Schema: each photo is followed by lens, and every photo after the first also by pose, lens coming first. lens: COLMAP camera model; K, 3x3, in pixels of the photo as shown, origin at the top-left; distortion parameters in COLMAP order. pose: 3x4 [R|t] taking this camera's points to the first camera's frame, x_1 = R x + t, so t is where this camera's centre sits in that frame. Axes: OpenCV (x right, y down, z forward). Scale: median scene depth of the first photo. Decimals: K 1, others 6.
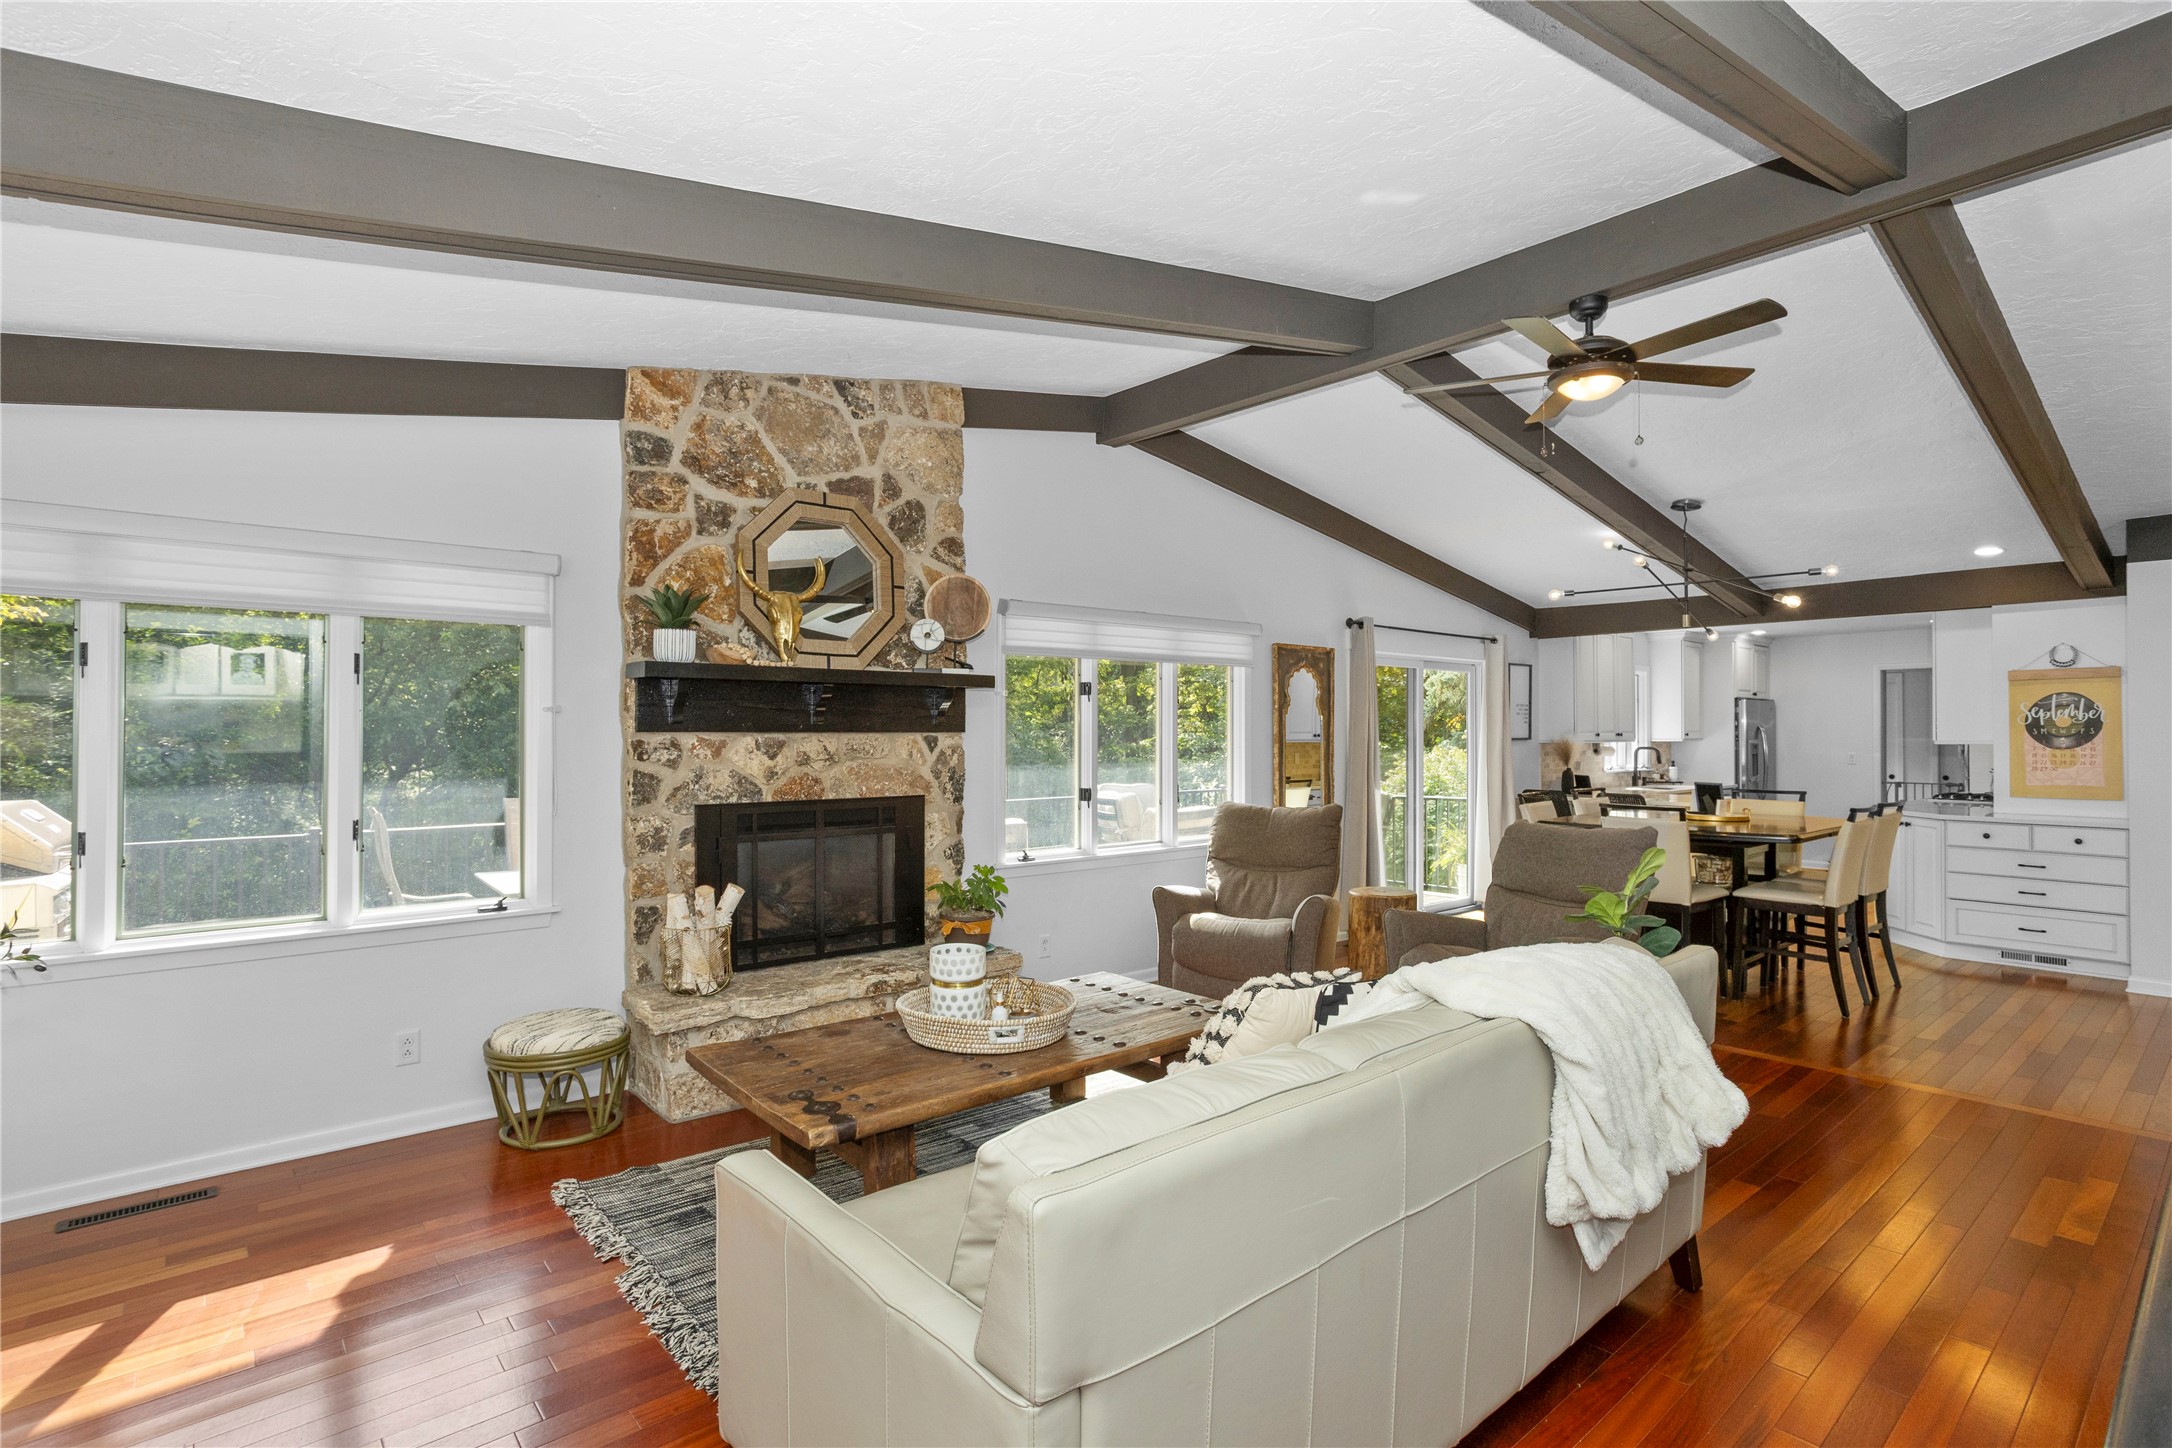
lens RADIAL K [[1056.2, 0, 1101.2], [0, 1056.2, 721.5], [0, 0, 1]] dist [-0.043589, 0.029026]
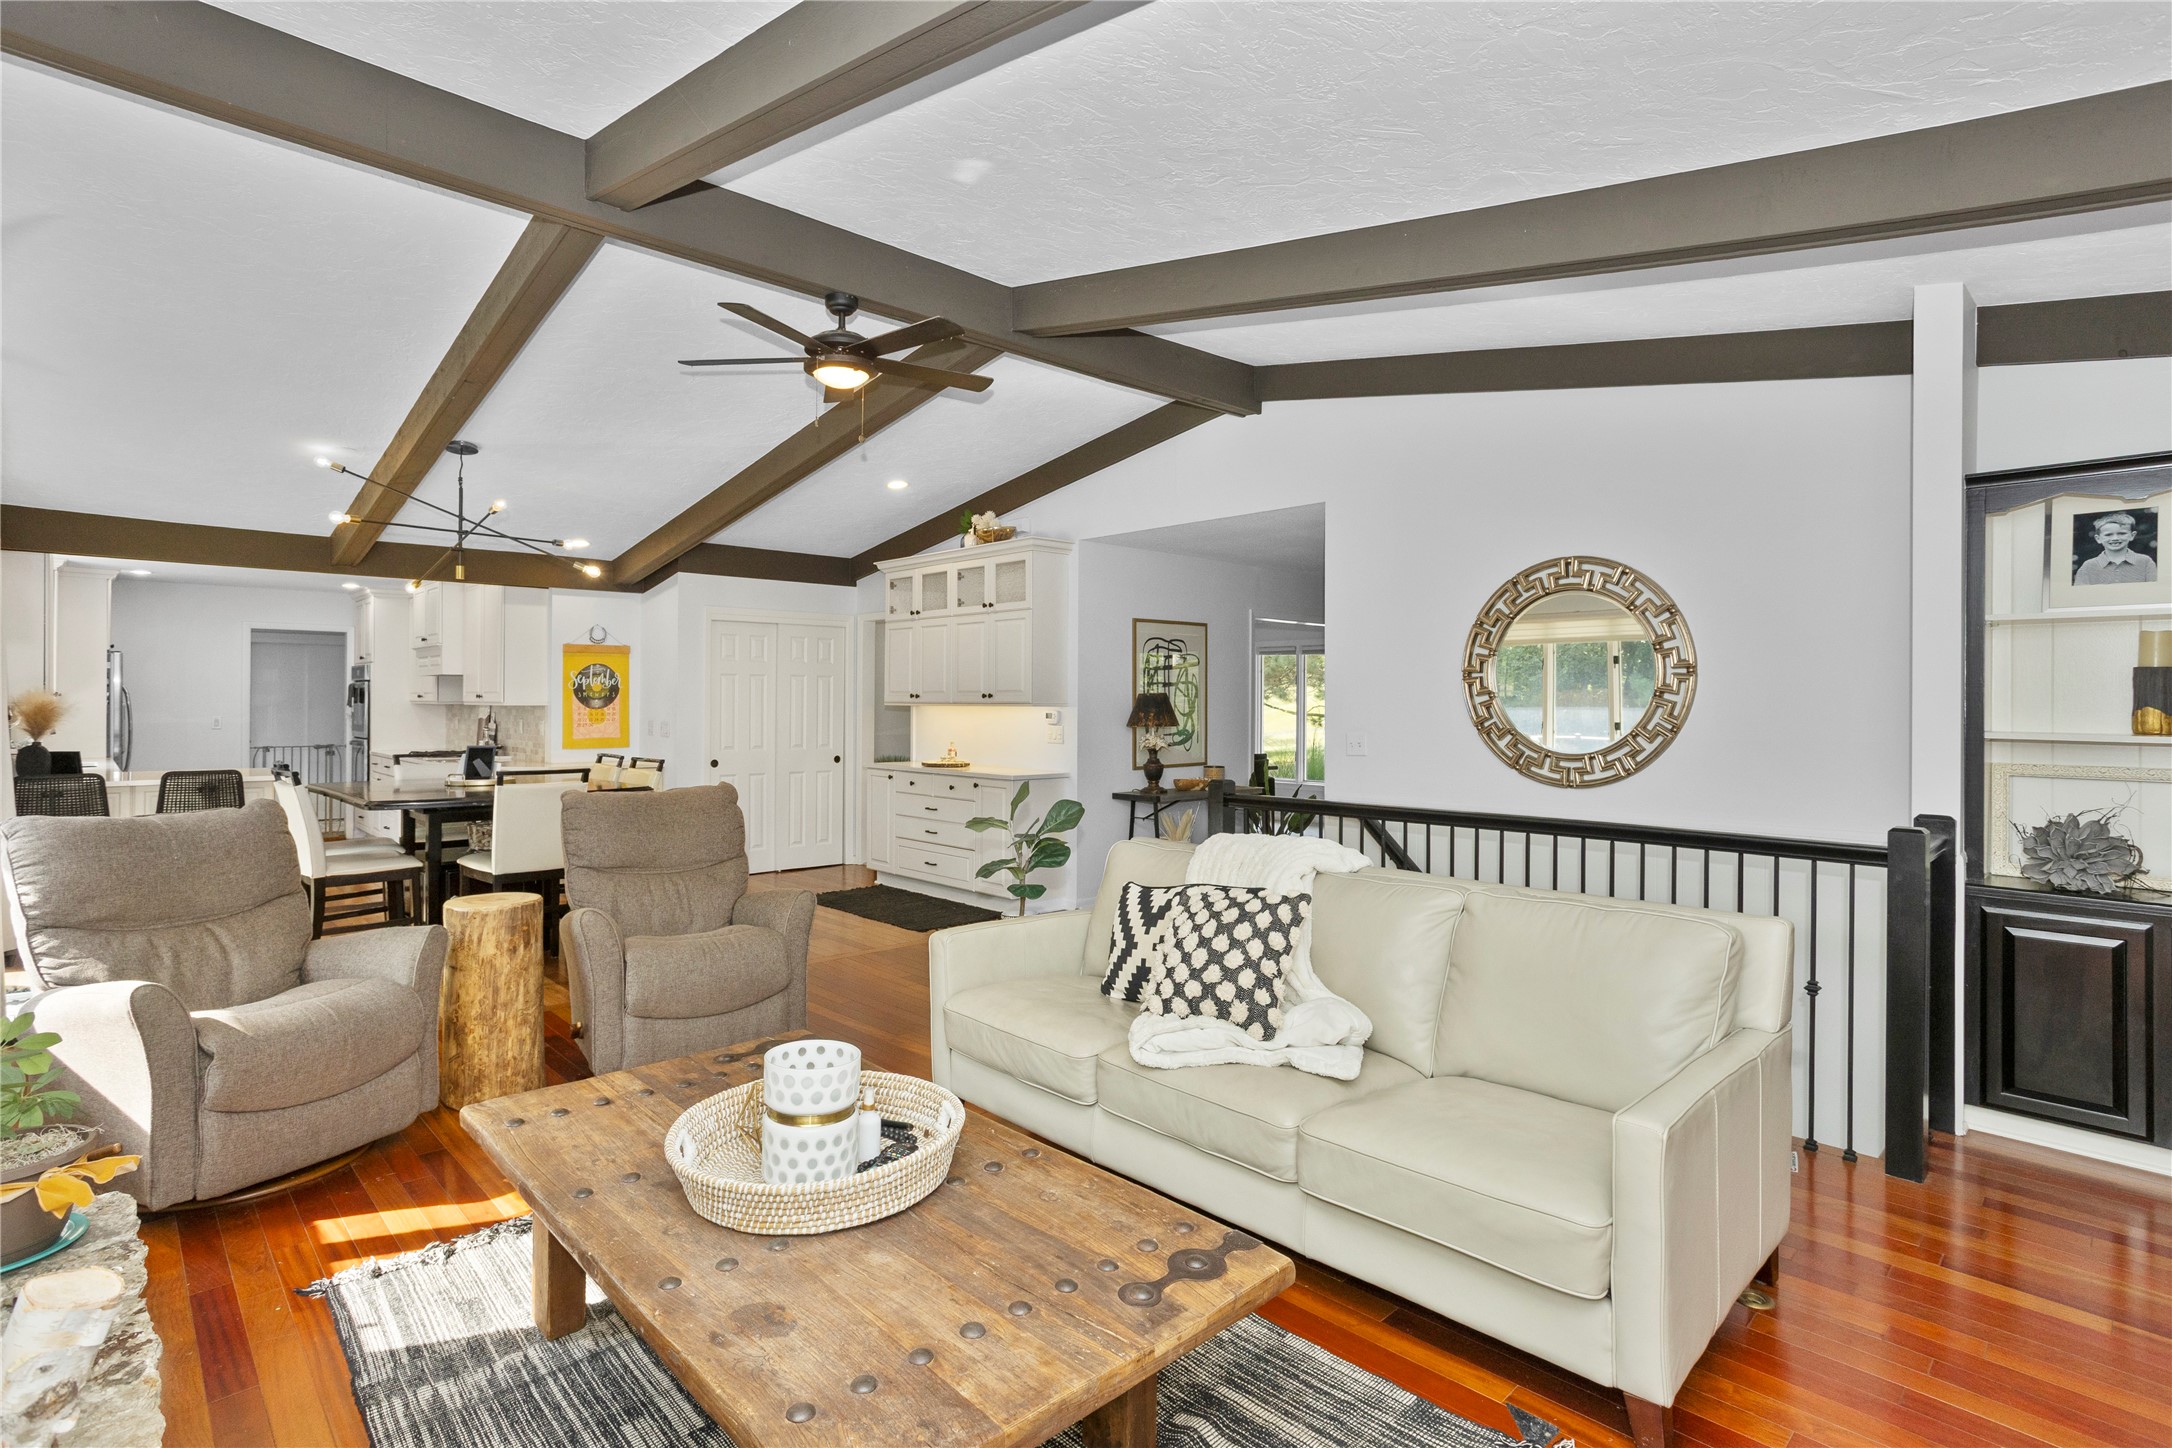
lens RADIAL K [[1071.5, 0, 1078.7], [0, 1071.5, 707.5], [0, 0, 1]] dist [0.000421, 0.008100]
pose [[-0.029407, -0.006820, 0.999544, -0.385759], [-0.015135, 0.999865, 0.006377, 0.007795], [-0.999453, -0.014941, -0.029507, 0.456121]]
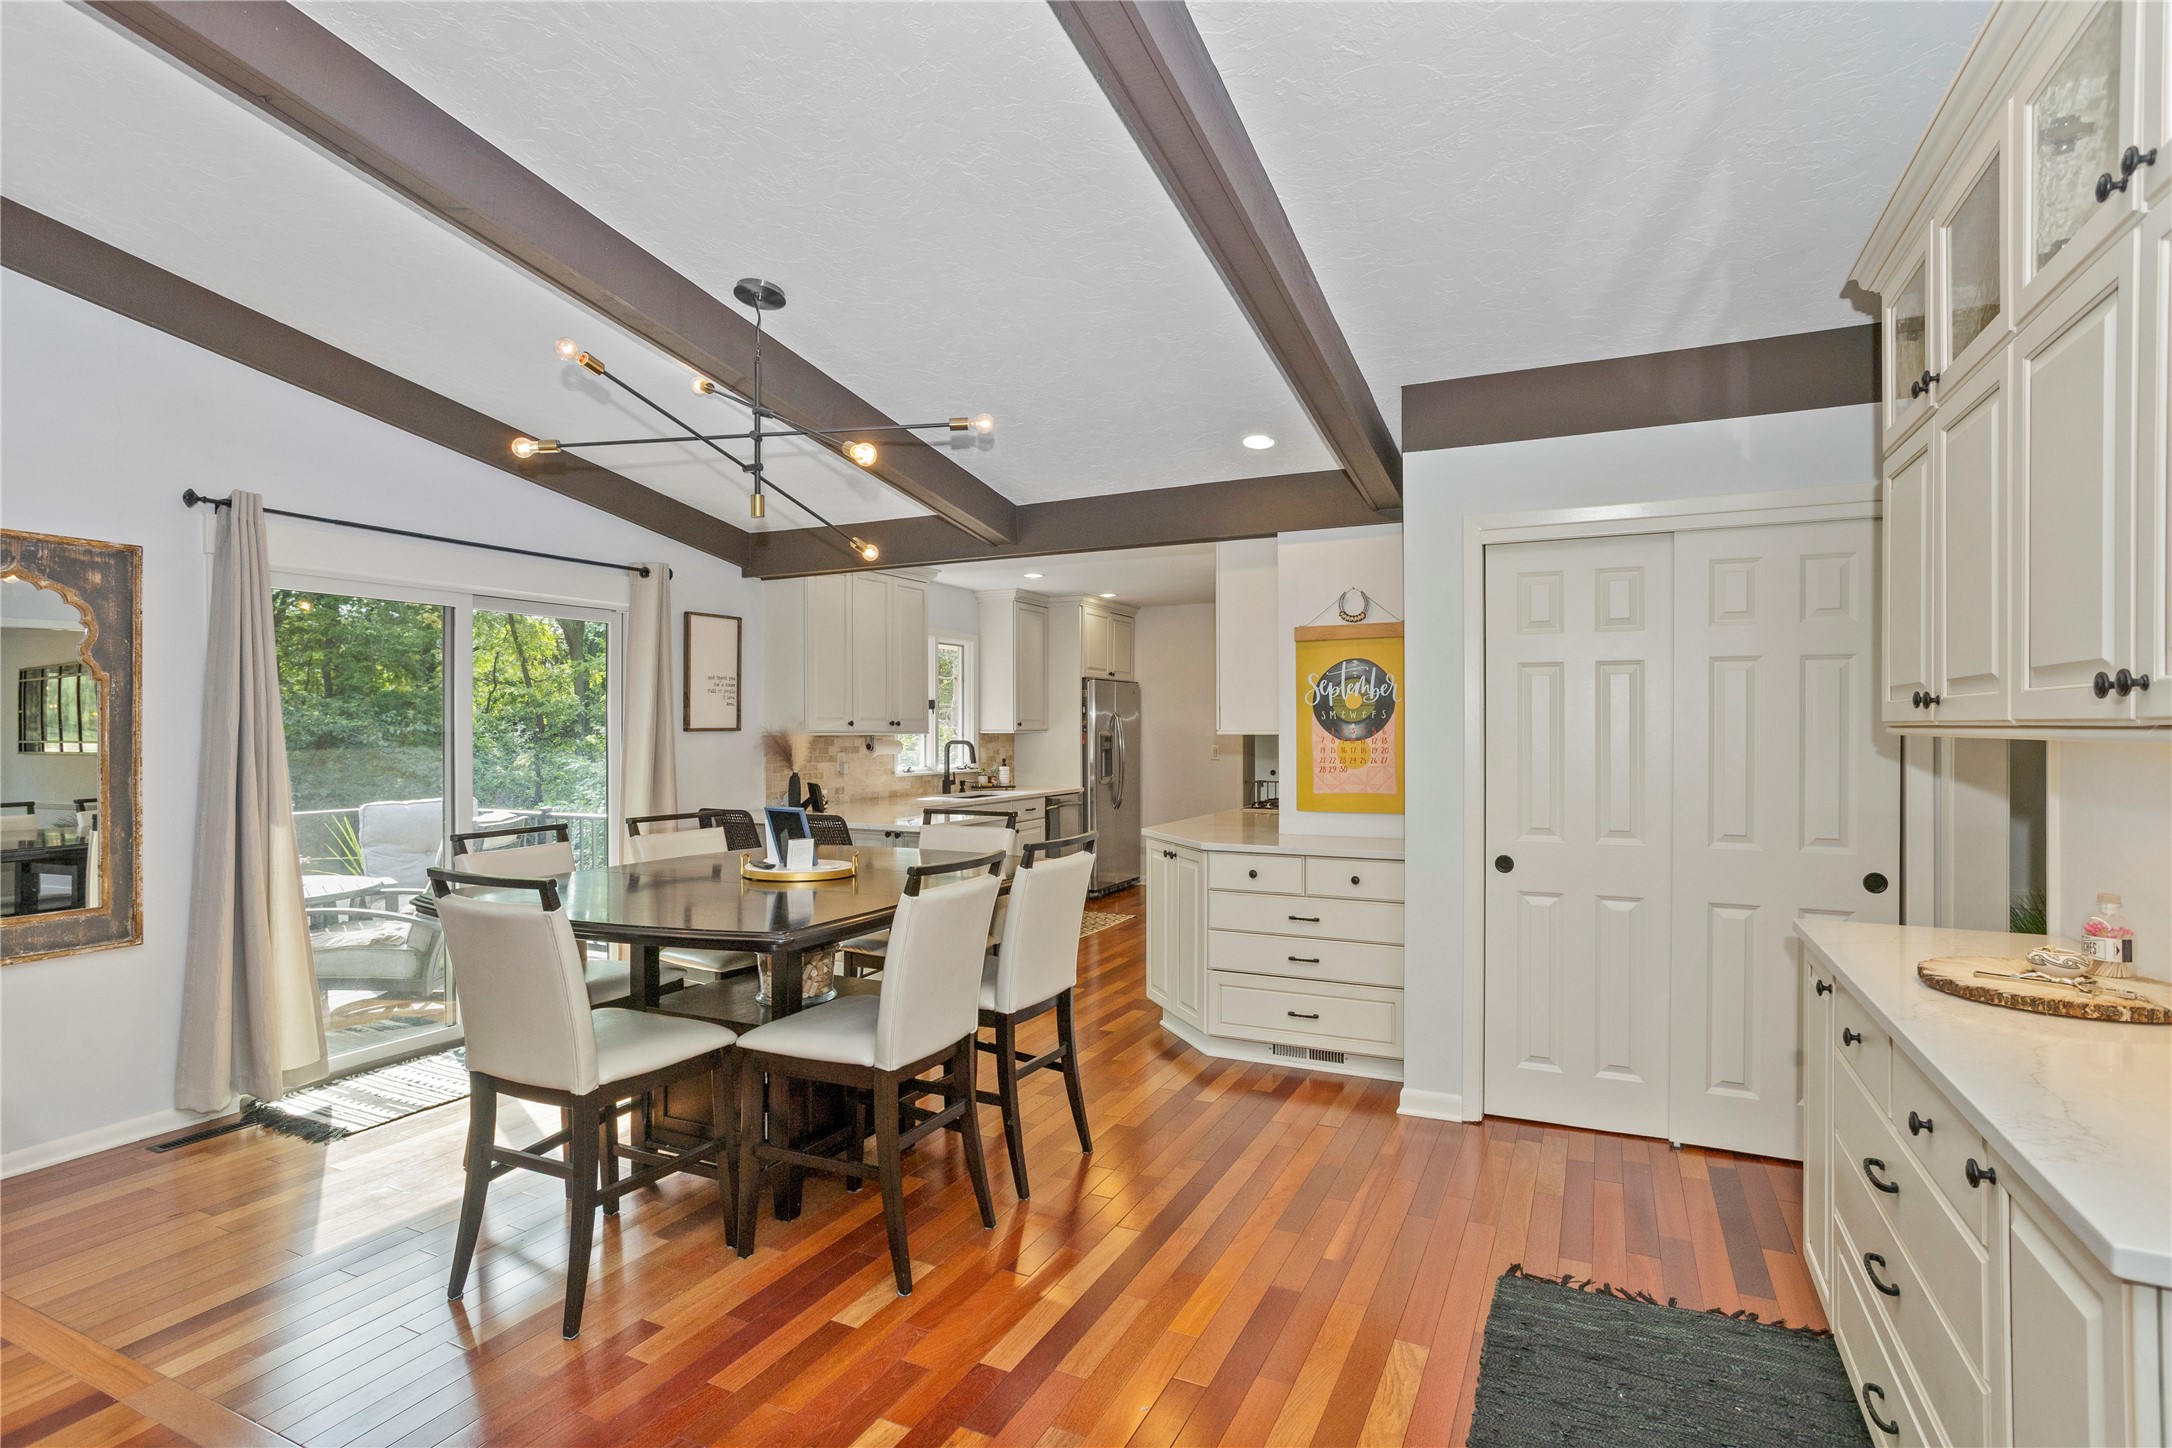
lens RADIAL K [[1080.5, 0, 1087.7], [0, 1080.5, 734.5], [0, 0, 1]] dist [-0.052614, 0.033523]
pose [[0.919595, -0.004963, 0.392837, 0.482109], [-0.001614, 0.999864, 0.016409, 0.010953], [-0.392865, -0.015724, 0.919462, 0.410786]]
